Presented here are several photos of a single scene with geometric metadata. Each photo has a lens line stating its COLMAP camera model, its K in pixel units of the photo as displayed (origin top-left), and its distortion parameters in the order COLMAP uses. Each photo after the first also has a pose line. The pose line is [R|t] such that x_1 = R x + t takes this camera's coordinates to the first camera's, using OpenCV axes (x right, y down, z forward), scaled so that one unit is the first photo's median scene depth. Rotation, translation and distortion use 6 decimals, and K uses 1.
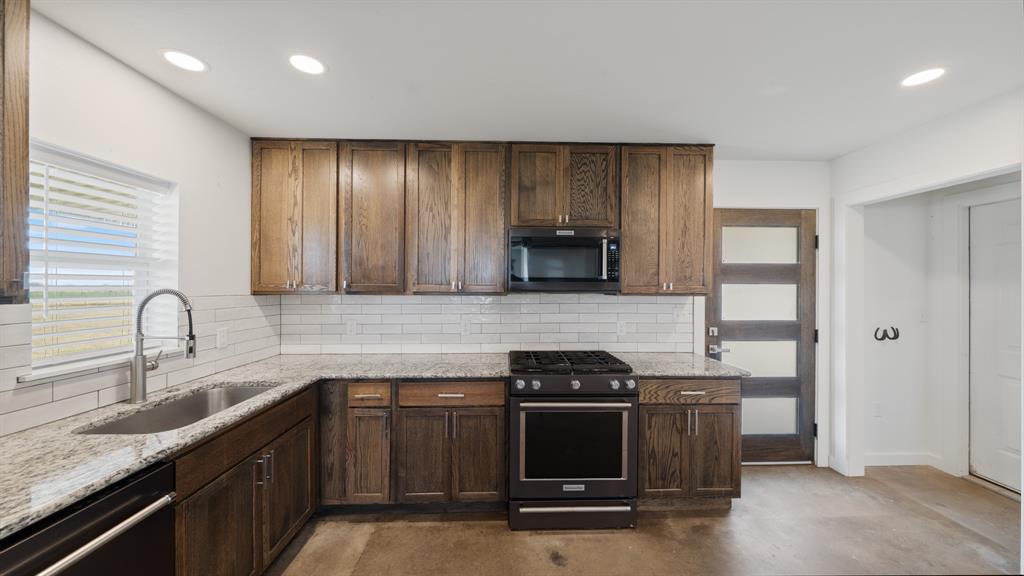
lens RADIAL K [[352.8, 0, 512.0], [0, 352.8, 288.0], [0, 0, 1]] dist [-0.002265, -0.000092]
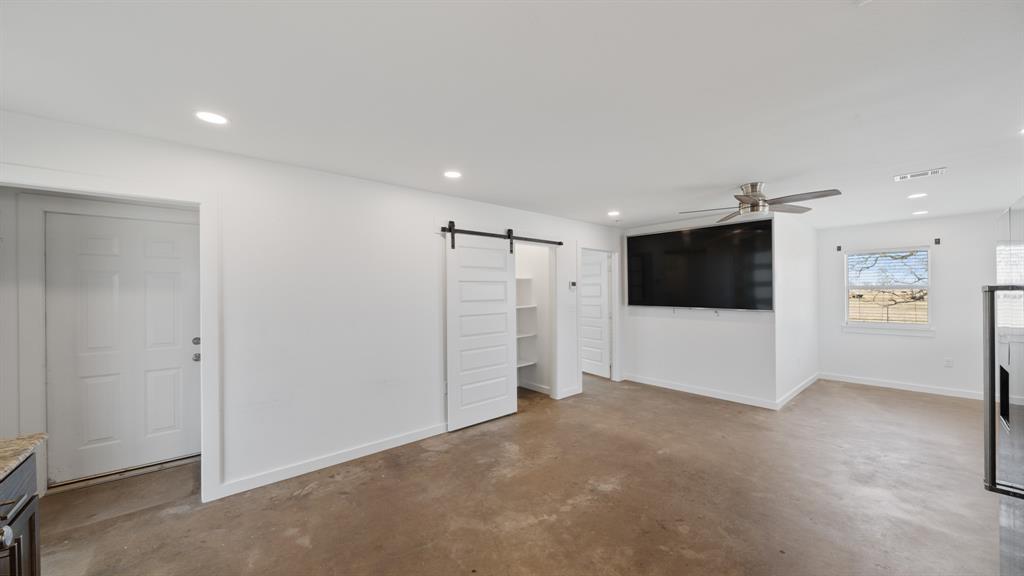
lens RADIAL K [[359.0, 0, 512.0], [0, 359.0, 288.0], [0, 0, 1]] dist [-0.006415, -0.000071]
pose [[-0.633096, 0.012239, 0.773977, -0.282924], [0.010471, 0.999919, -0.007246, 0.000029], [-0.774002, 0.003516, -0.633173, 0.680915]]
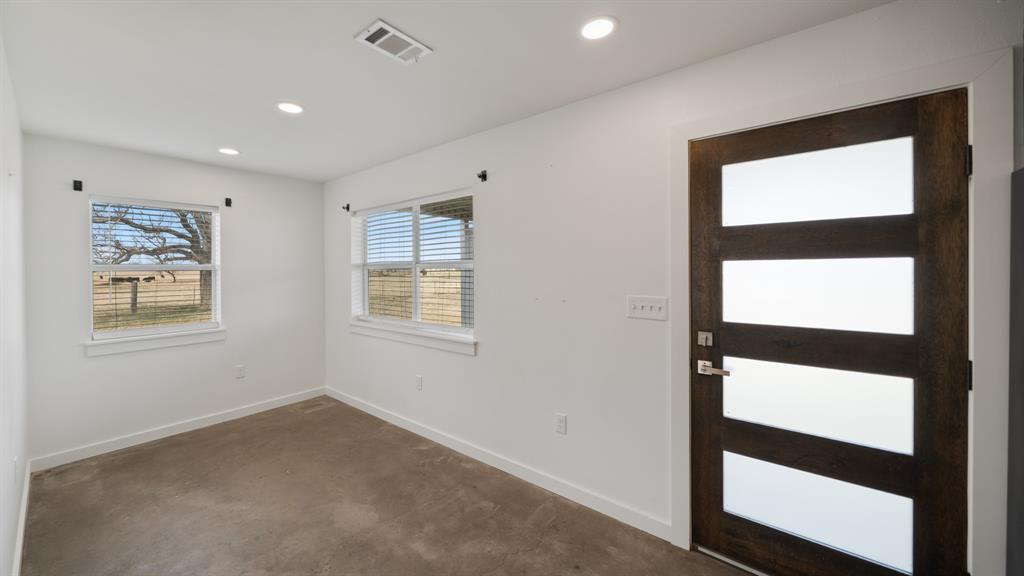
lens RADIAL K [[374.0, 0, 506.7], [0, 374.0, 274.4], [0, 0, 1]] dist [-0.013558, -0.000046]
pose [[-0.652849, 0.001007, -0.757488, 0.147979], [-0.007120, 0.999947, 0.007466, 0.015715], [0.757455, 0.010267, -0.652807, -0.666588]]
